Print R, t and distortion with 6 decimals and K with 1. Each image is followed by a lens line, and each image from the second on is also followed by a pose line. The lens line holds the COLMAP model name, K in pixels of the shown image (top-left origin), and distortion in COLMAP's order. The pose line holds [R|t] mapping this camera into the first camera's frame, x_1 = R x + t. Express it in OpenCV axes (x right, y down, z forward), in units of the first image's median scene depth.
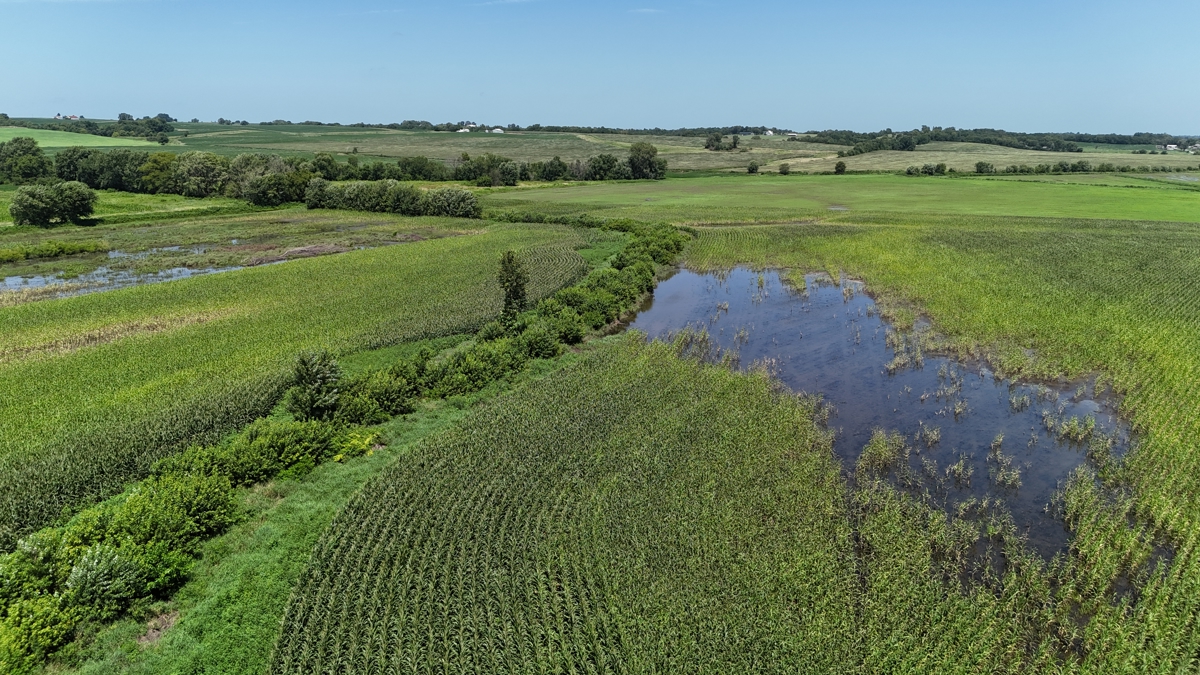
lens RADIAL K [[882.1, 0, 600.6], [0, 882.1, 341.3], [0, 0, 1]] dist [0.063183, -0.061738]
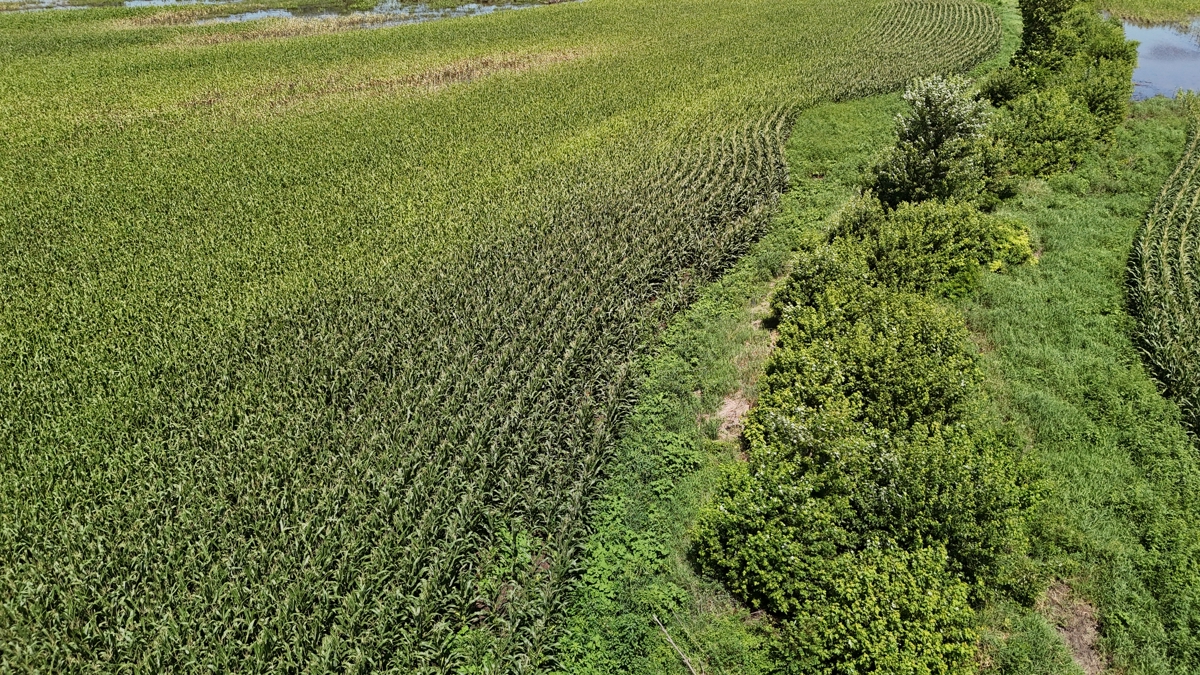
lens RADIAL K [[882.1, 0, 601.9], [0, 882.1, 334.8], [0, 0, 1]] dist [0.063183, -0.061738]
pose [[0.980525, 0.090879, -0.174102, -0.088082], [-0.047894, 0.970379, 0.236792, 0.008966], [0.190465, -0.223842, 0.955834, 0.069269]]
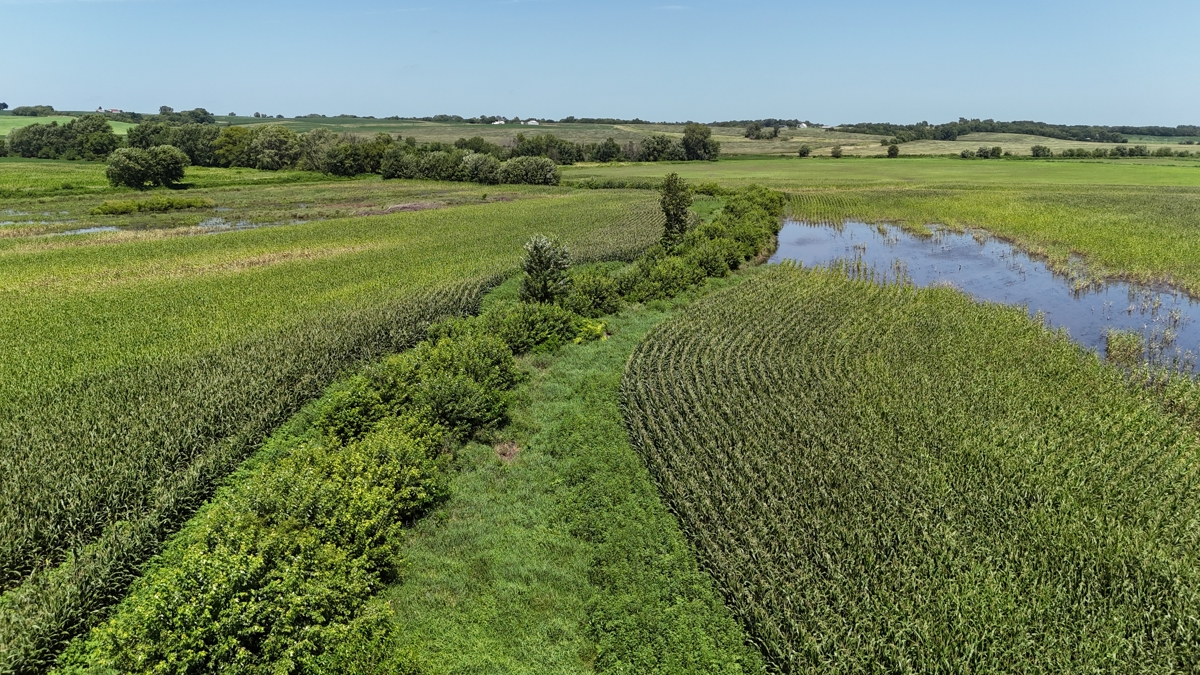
lens RADIAL K [[882.1, 0, 600.8], [0, 882.1, 335.5], [0, 0, 1]] dist [0.063183, -0.061738]
pose [[0.999630, 0.006456, -0.026436, -0.047701], [-0.006540, 0.999974, -0.003063, 0.025201], [0.026415, 0.003235, 0.999646, 0.002141]]
